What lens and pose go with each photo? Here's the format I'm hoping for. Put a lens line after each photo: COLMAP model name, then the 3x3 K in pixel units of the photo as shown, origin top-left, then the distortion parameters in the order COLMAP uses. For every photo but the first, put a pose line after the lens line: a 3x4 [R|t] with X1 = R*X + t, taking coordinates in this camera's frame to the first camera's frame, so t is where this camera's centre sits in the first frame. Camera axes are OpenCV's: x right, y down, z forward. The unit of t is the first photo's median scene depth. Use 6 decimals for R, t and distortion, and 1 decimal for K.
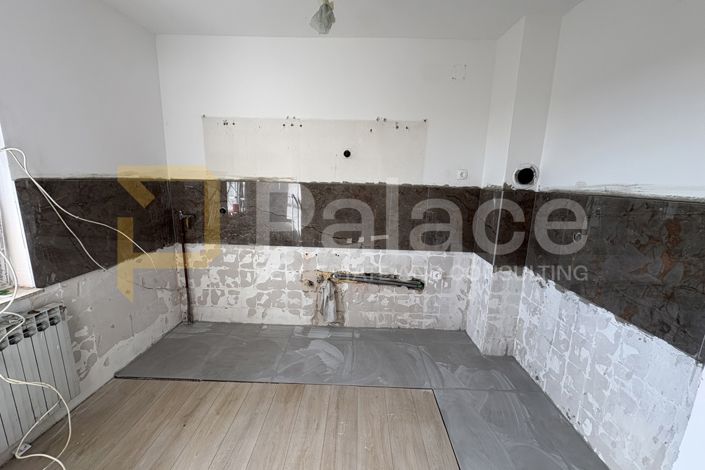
lens RADIAL K [[280.2, 0, 350.8], [0, 280.2, 235.1], [0, 0, 1]] dist [-0.002961, 0.000161]
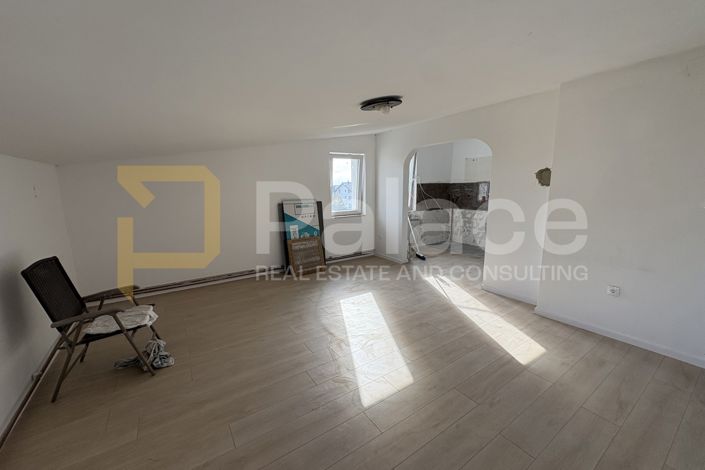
lens RADIAL K [[280.2, 0, 351.4], [0, 280.2, 234.0], [0, 0, 1]] dist [-0.002961, 0.000161]
pose [[0.591947, 0.117831, -0.797317, 0.898926], [-0.136467, 0.989625, 0.044934, 0.268112], [0.794339, 0.082209, 0.601886, -1.220069]]
